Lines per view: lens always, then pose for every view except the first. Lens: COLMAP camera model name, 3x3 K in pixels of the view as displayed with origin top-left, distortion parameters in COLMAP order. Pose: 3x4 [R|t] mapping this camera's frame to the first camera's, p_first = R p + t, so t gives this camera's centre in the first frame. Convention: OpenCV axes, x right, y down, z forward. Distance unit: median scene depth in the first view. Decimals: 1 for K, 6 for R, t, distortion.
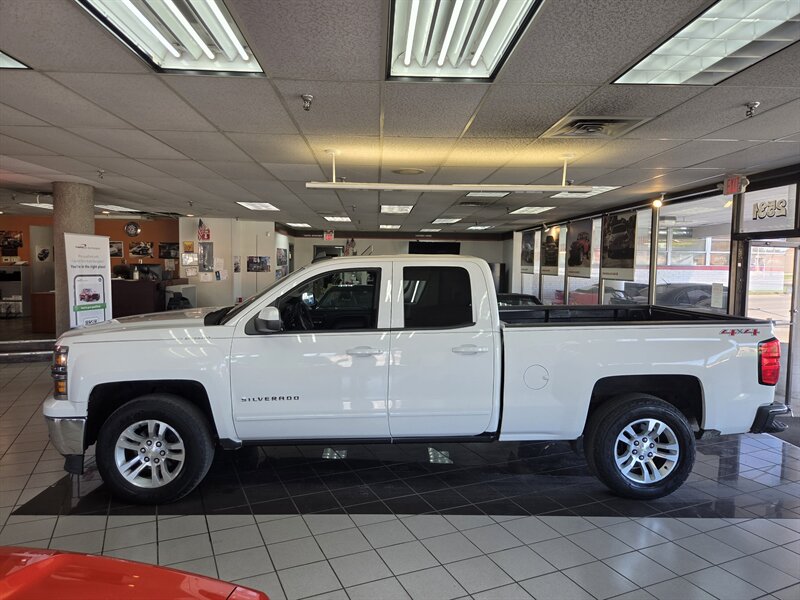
lens RADIAL K [[532.3, 0, 393.6], [0, 532.3, 294.3], [0, 0, 1]] dist [0.061419, -0.049565]
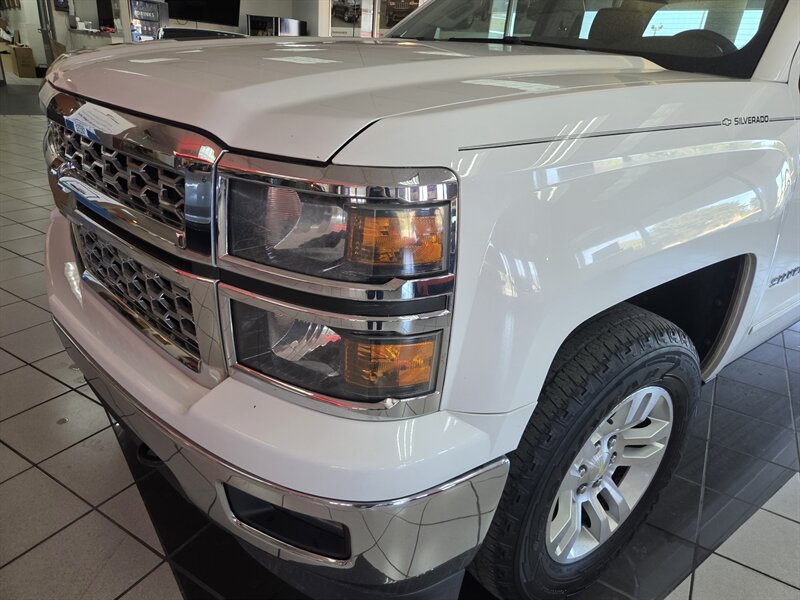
lens RADIAL K [[538.2, 0, 400.0], [0, 538.2, 300.0], [0, 0, 1]] dist [0.026197, -0.016532]
pose [[0.815140, -0.187184, 0.548187, -0.442565], [-0.037404, 0.927367, 0.372279, 0.042804], [-0.578055, -0.323964, 0.748932, 0.521365]]
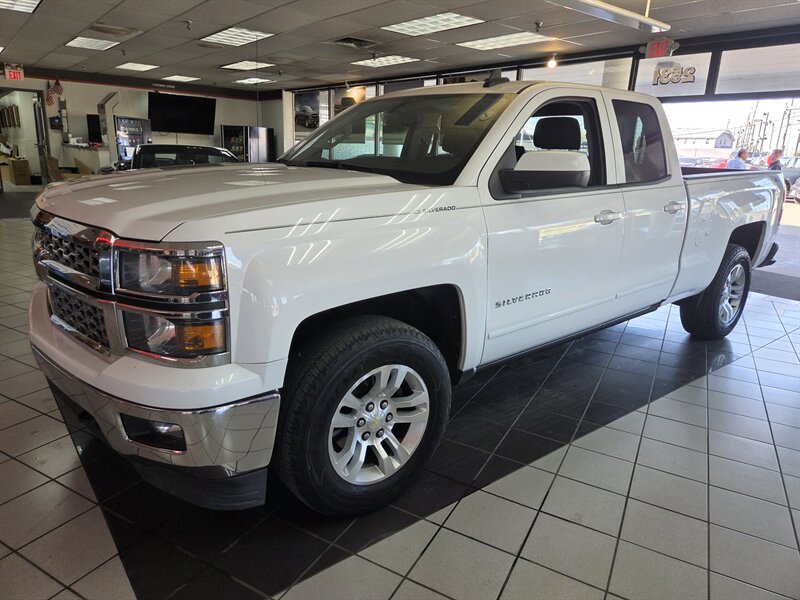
lens RADIAL K [[532.3, 0, 393.6], [0, 532.3, 294.3], [0, 0, 1]] dist [0.061419, -0.049565]
pose [[0.800822, -0.138885, 0.582577, -0.449768], [0.006022, 0.974558, 0.224055, 0.027401], [-0.598873, -0.175920, 0.781283, 0.359659]]
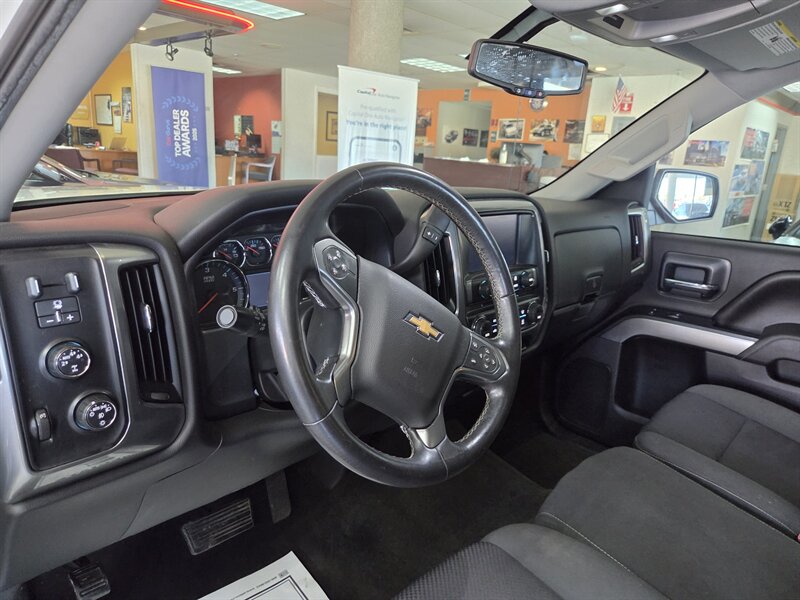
lens RADIAL K [[540.3, 0, 412.4], [0, 540.3, 286.8], [0, 0, 1]] dist [0.079270, -0.054510]
pose [[0.701837, 0.203174, -0.682748, -0.052951], [-0.098219, 0.976908, 0.189745, 0.012251], [0.705534, -0.066111, 0.705586, 0.633310]]
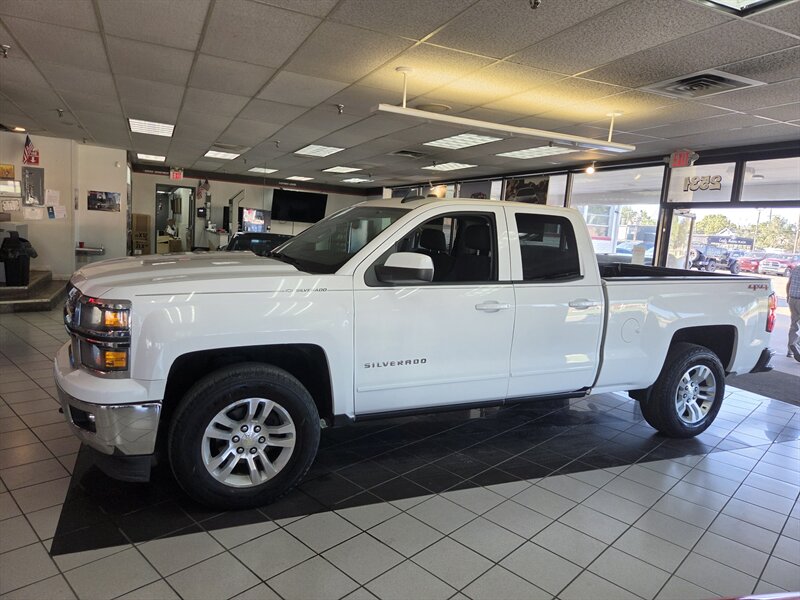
lens RADIAL K [[532.3, 0, 393.6], [0, 532.3, 294.3], [0, 0, 1]] dist [0.061419, -0.049565]
pose [[0.923102, 0.002888, 0.384543, -0.337557], [-0.033886, 0.996693, 0.073859, 0.016710], [-0.383058, -0.081210, 0.920148, 0.152652]]
